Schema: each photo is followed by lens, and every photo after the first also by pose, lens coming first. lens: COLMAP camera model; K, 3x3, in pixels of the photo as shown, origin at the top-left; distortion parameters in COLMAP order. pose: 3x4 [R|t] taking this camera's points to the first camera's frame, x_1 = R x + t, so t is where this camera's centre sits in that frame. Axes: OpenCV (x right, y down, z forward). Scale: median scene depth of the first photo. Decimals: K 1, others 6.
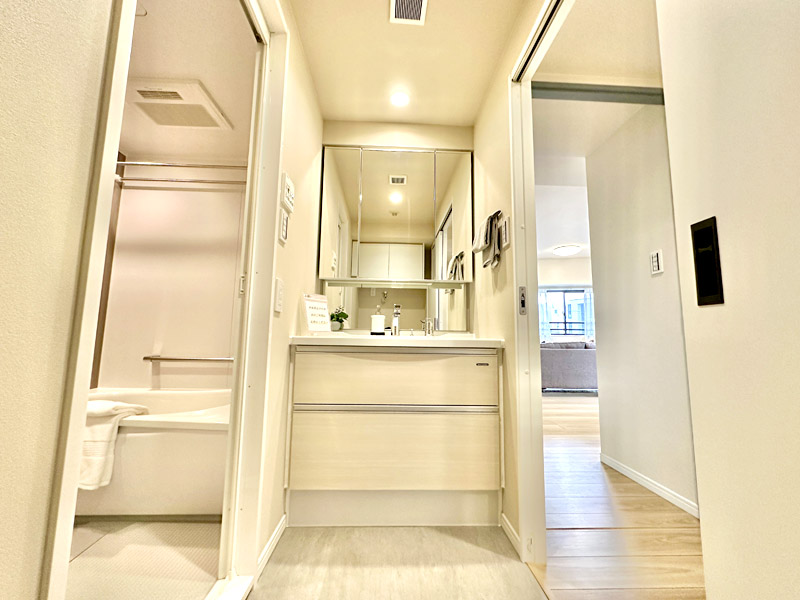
lens RADIAL K [[317.6, 0, 400.0], [0, 317.6, 300.0], [0, 0, 1]] dist [-0.001866, 0.000007]
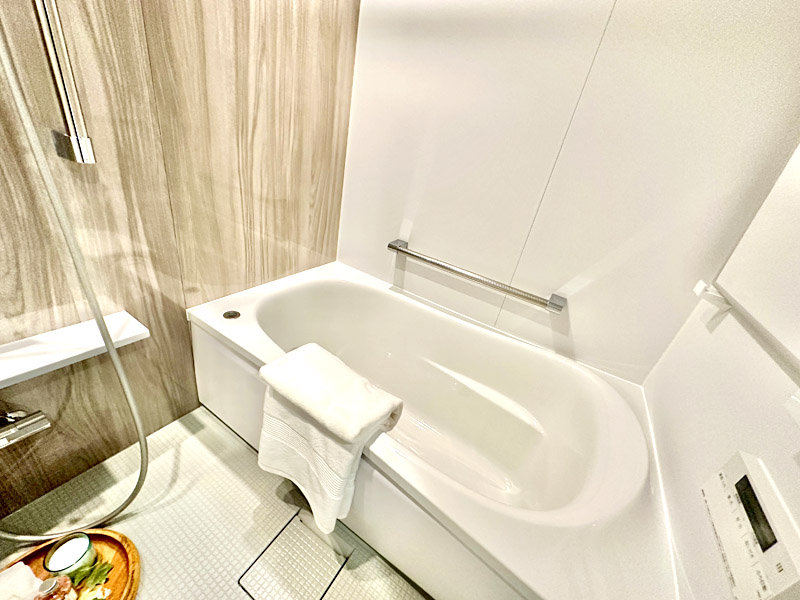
lens RADIAL K [[317.6, 0, 400.0], [0, 317.6, 300.0], [0, 0, 1]] dist [-0.001866, 0.000007]
pose [[0.822259, 0.367083, -0.434903, -0.463920], [-0.095755, 0.842516, 0.530092, -0.066385], [0.561000, -0.394229, 0.727916, 0.498898]]
